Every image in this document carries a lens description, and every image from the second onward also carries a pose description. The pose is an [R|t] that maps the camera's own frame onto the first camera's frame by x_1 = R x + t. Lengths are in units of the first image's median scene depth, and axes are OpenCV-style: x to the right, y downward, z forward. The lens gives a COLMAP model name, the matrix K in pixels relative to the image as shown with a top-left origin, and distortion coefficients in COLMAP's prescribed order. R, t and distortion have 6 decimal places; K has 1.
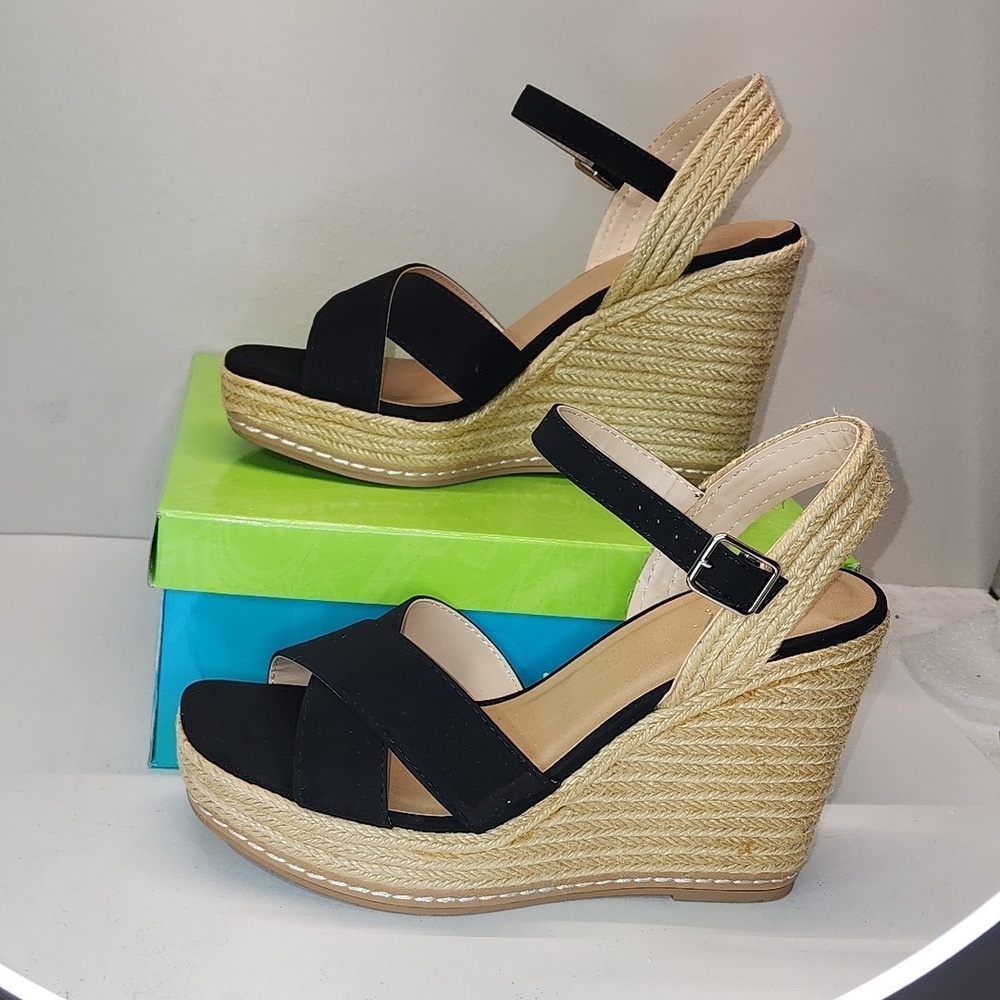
lens RADIAL K [[1449.9, 0, 500.0], [0, 1449.9, 500.0], [0, 0, 1]] dist [0.171809, -0.430766]
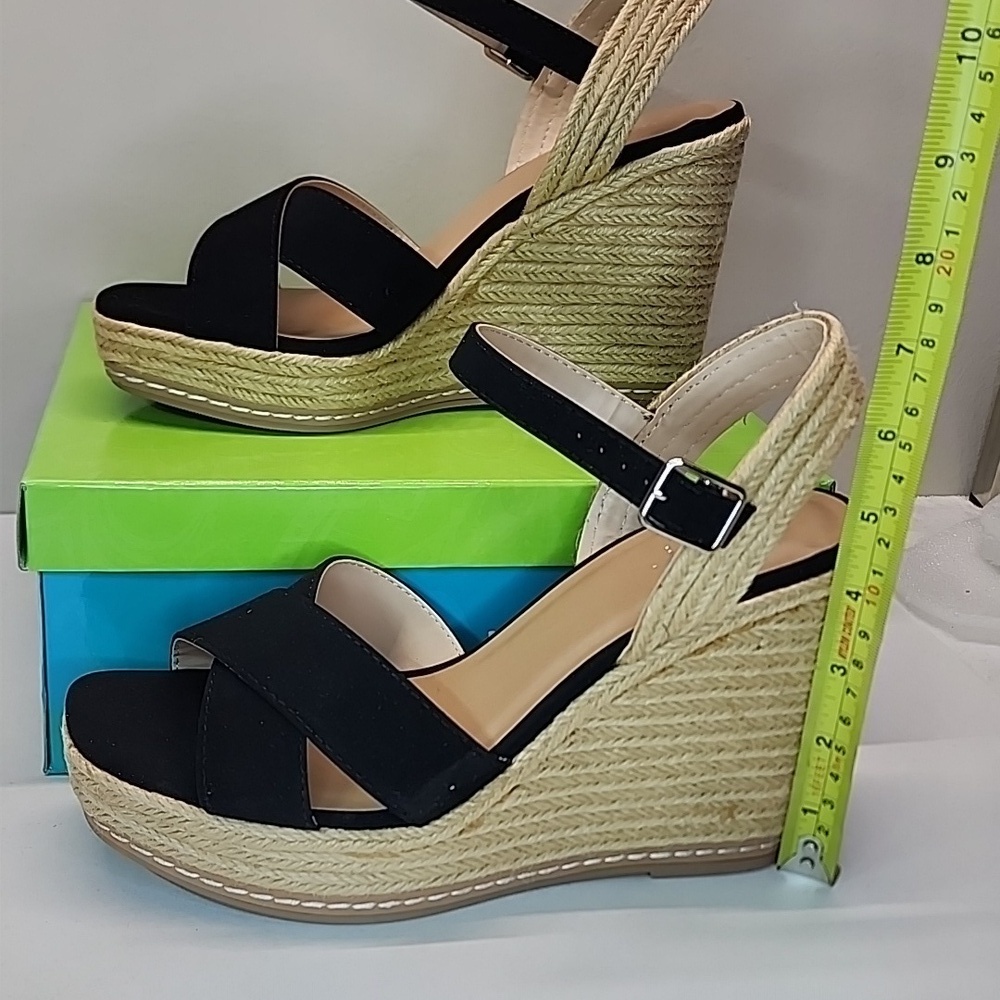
lens RADIAL K [[1449.9, 0, 500.0], [0, 1449.9, 500.0], [0, 0, 1]] dist [0.171809, -0.430766]
pose [[0.996846, -0.076220, 0.022125, 0.025976], [0.075252, 0.996292, 0.041705, 0.003429], [-0.025222, -0.039909, 0.998885, 0.134825]]
